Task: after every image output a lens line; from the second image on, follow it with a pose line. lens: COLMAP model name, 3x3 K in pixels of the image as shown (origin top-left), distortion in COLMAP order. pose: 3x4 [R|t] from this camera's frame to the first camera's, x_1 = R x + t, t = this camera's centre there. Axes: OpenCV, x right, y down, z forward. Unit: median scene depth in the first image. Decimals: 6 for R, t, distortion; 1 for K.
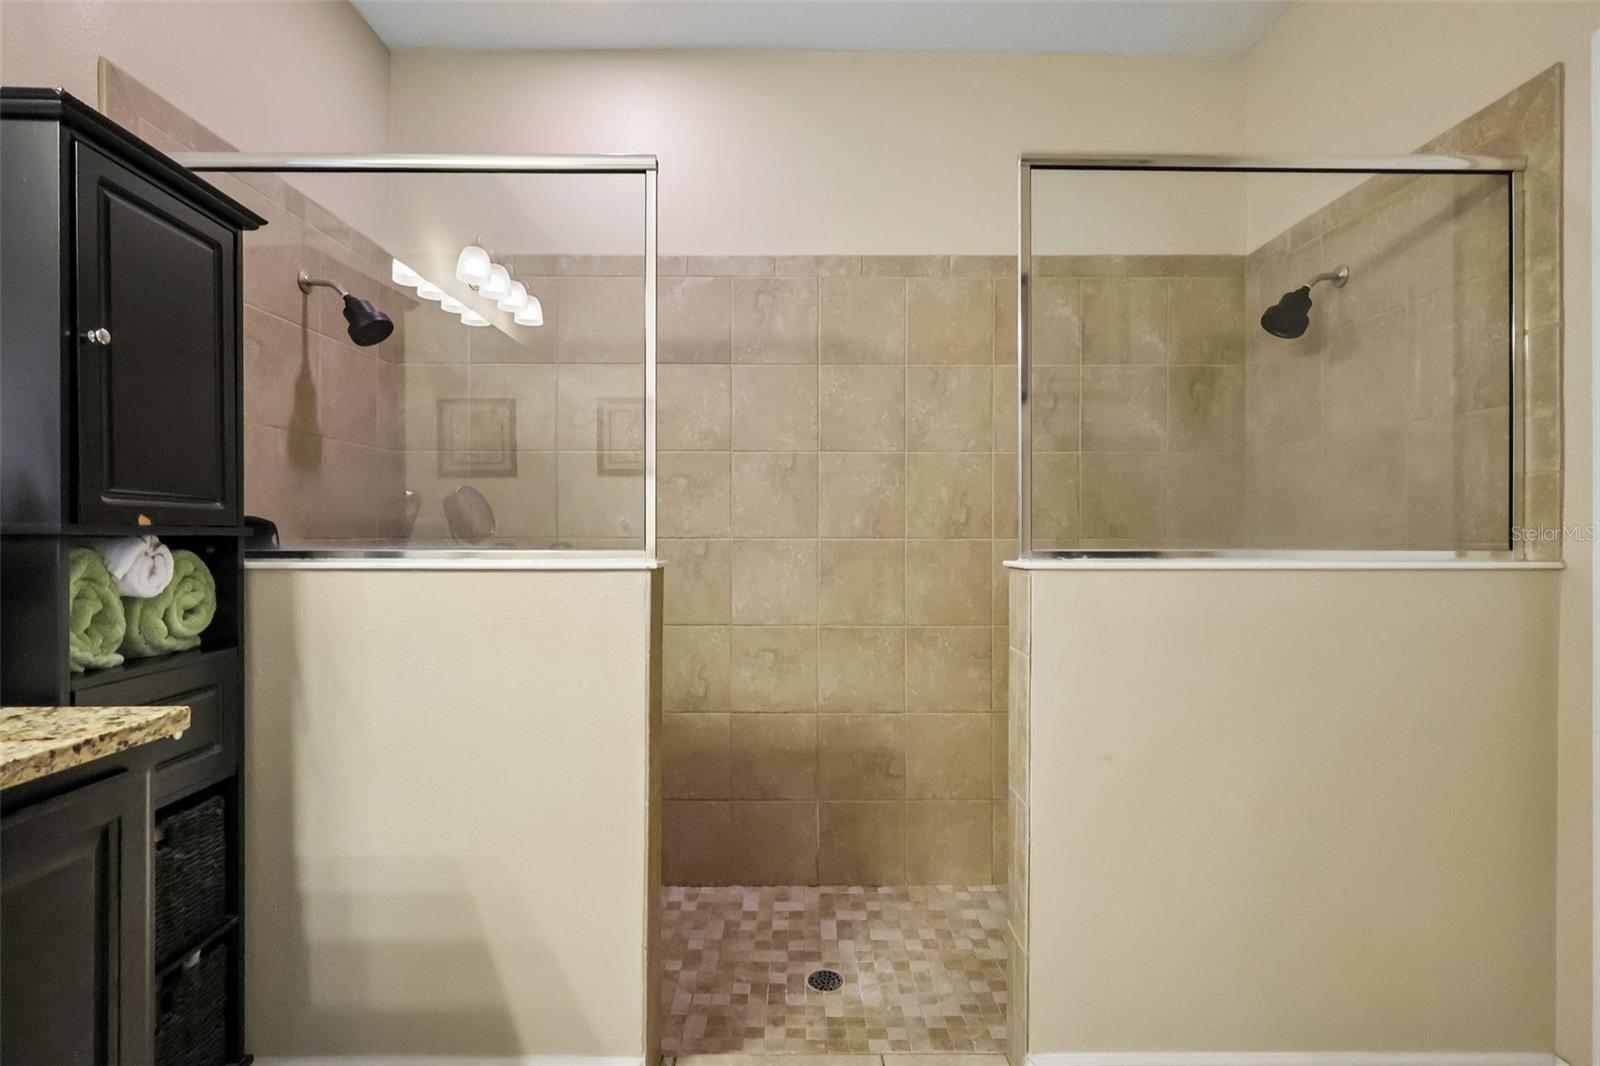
lens RADIAL K [[743.3, 0, 803.4], [0, 743.3, 532.9], [0, 0, 1]] dist [-0.004016, 0.001229]
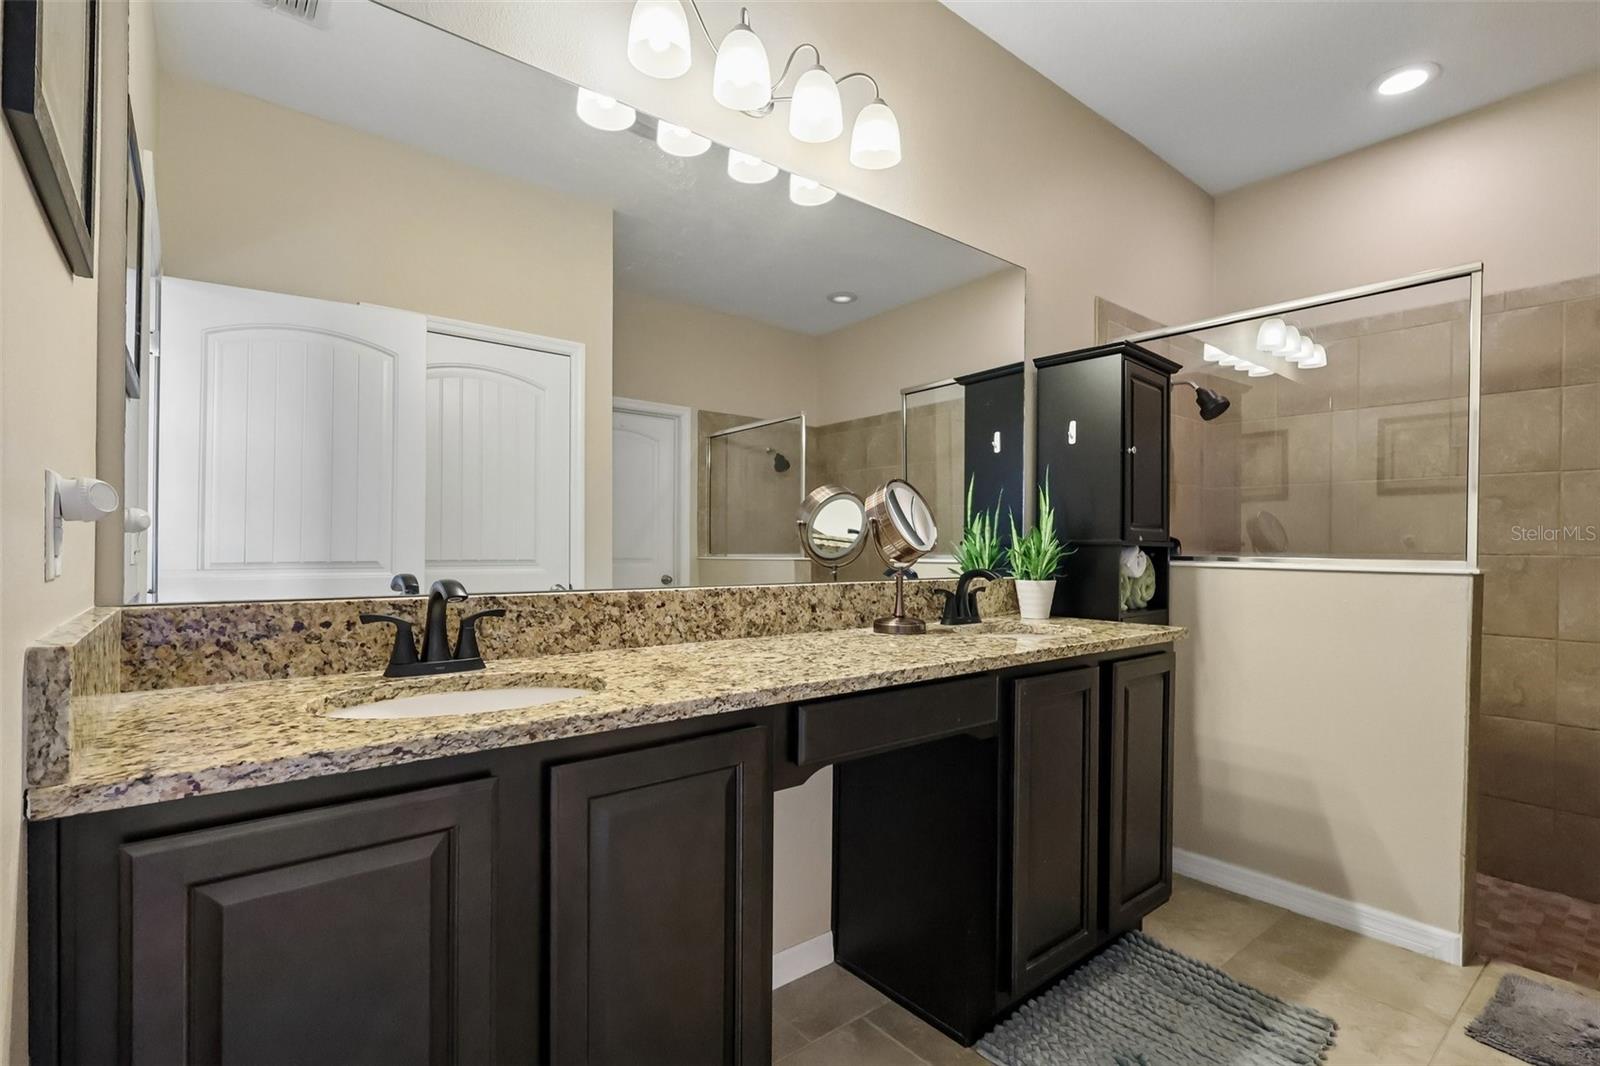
lens RADIAL K [[743.3, 0, 804.2], [0, 743.3, 548.6], [0, 0, 1]] dist [-0.004016, 0.001229]
pose [[0.628297, 0.009753, -0.777913, 0.068584], [-0.012681, 0.999917, 0.002295, 0.013042], [0.777870, 0.008423, 0.628368, -0.703727]]
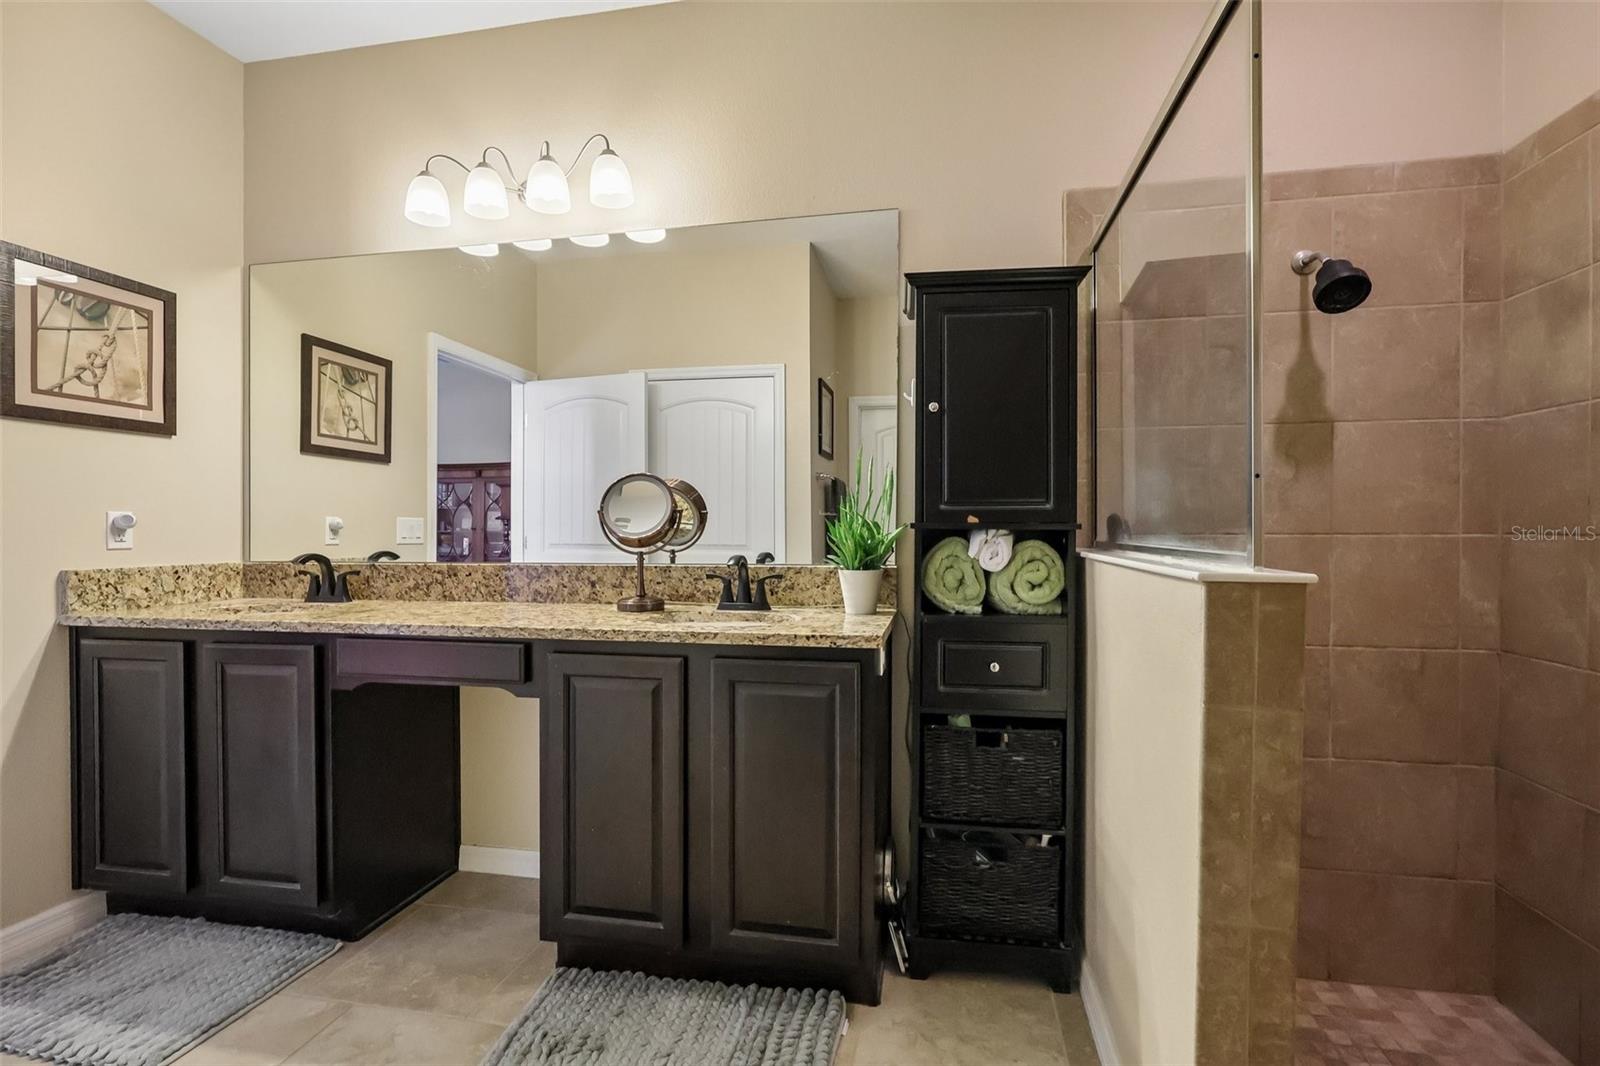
lens RADIAL K [[743.3, 0, 803.9], [0, 743.3, 532.2], [0, 0, 1]] dist [-0.004016, 0.001229]
pose [[-0.193396, 0.008015, -0.981088, 0.486664], [-0.000237, 0.999966, 0.008216, -0.002342], [0.981121, 0.001821, -0.193388, 0.702387]]
